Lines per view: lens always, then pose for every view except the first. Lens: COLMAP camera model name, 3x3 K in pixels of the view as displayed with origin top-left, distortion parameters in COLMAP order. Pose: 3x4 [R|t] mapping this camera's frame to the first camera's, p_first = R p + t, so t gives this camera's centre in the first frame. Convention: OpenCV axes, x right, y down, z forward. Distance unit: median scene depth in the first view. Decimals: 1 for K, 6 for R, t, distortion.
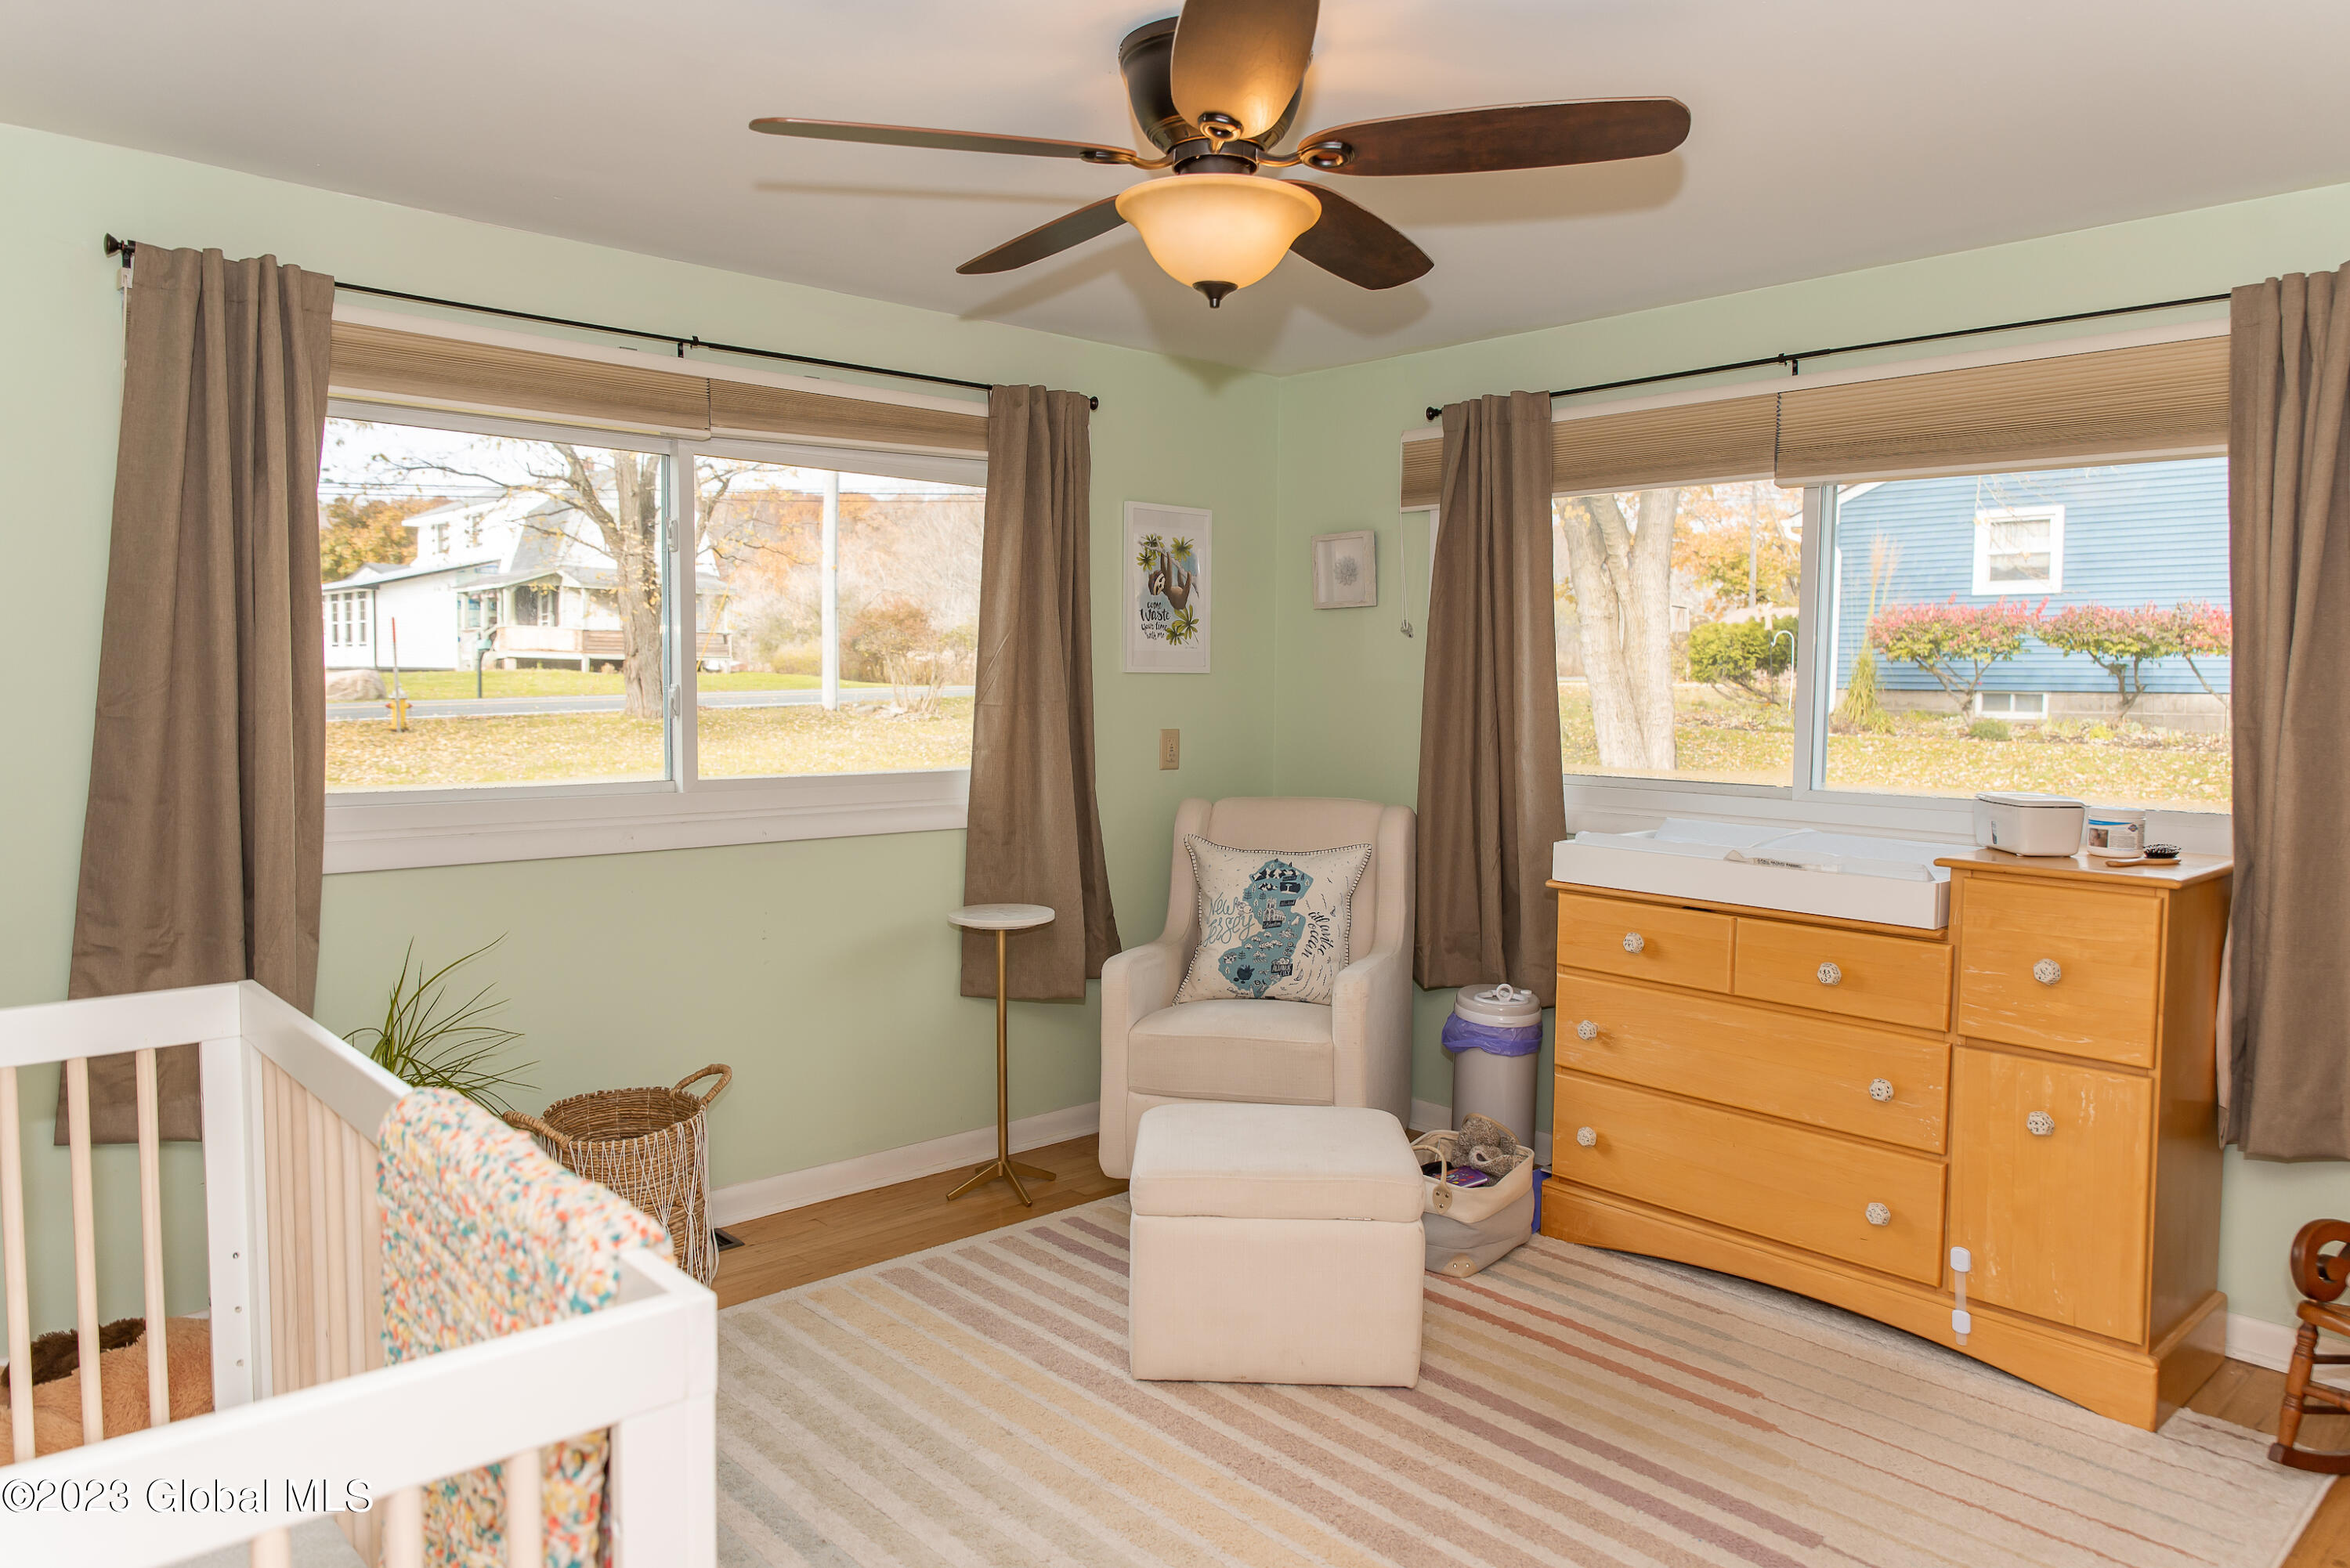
lens RADIAL K [[1599.4, 0, 1168.0], [0, 1599.4, 770.5], [0, 0, 1]] dist [-0.001486, -0.000755]
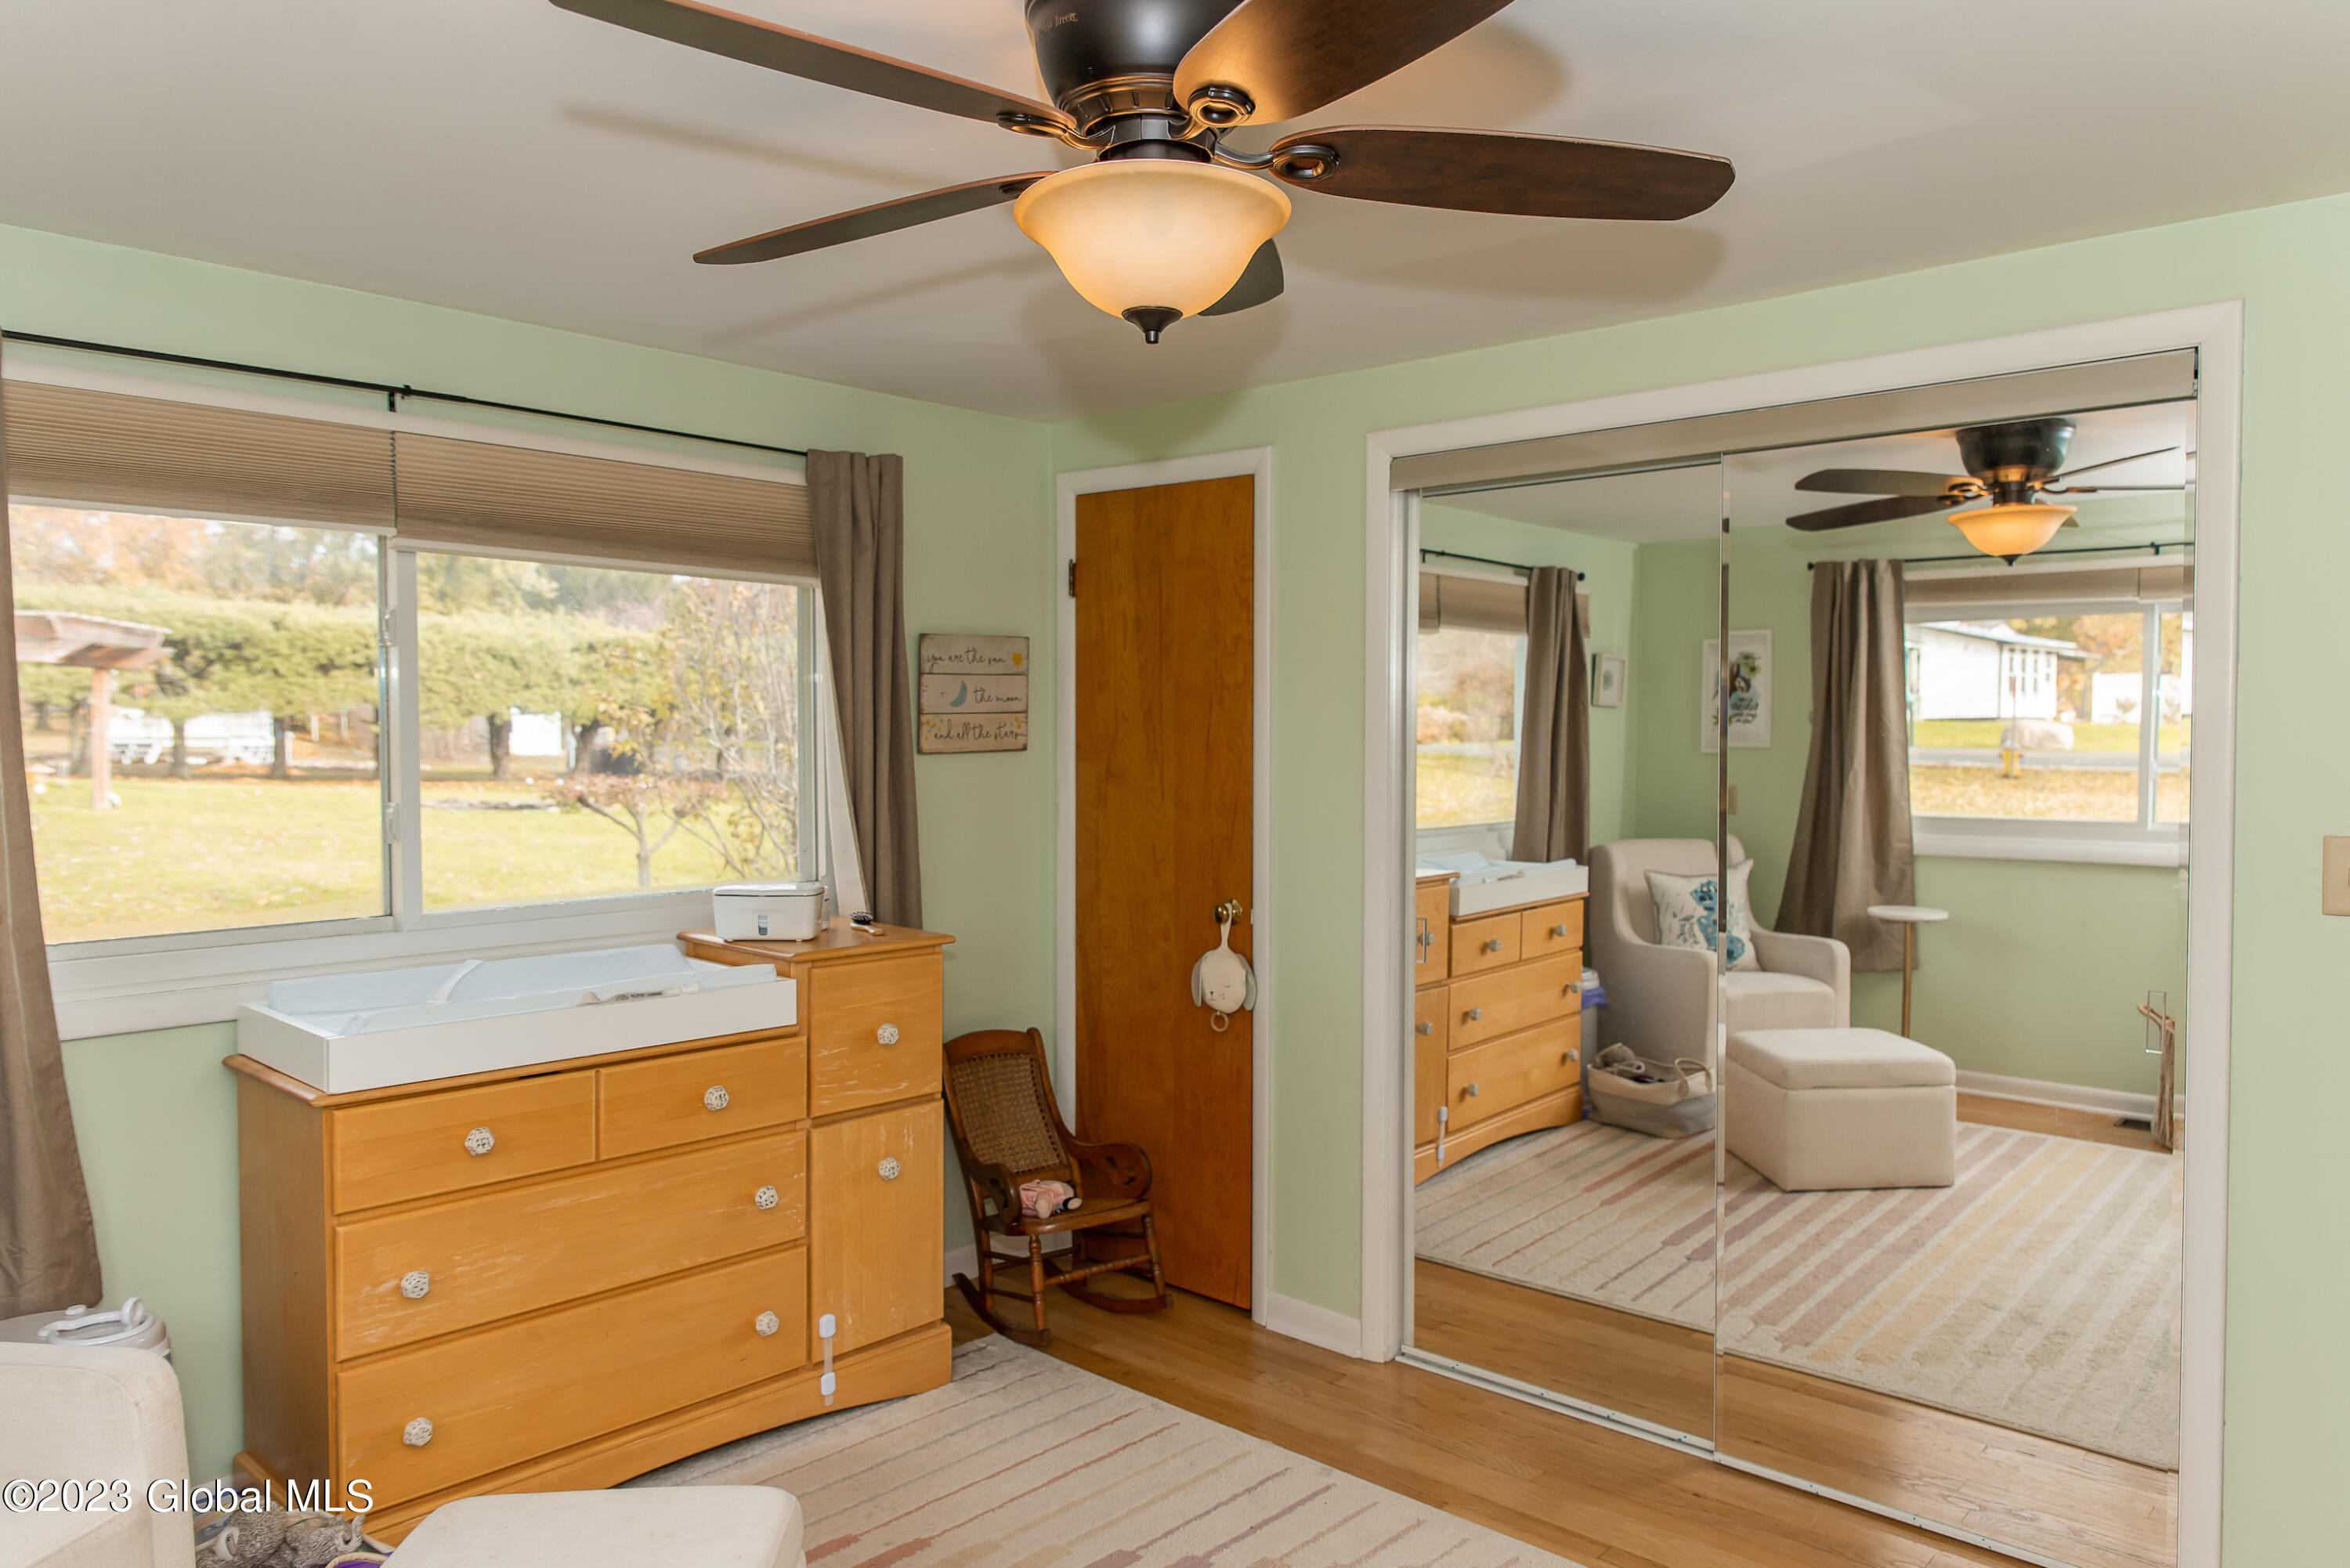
lens RADIAL K [[1599.4, 0, 1168.0], [0, 1599.4, 770.5], [0, 0, 1]] dist [-0.001486, -0.000755]
pose [[-0.096001, -0.040693, 0.994549, -0.565032], [0.055470, 0.997393, 0.046164, -0.098470], [-0.993834, 0.059600, -0.093494, 0.846460]]
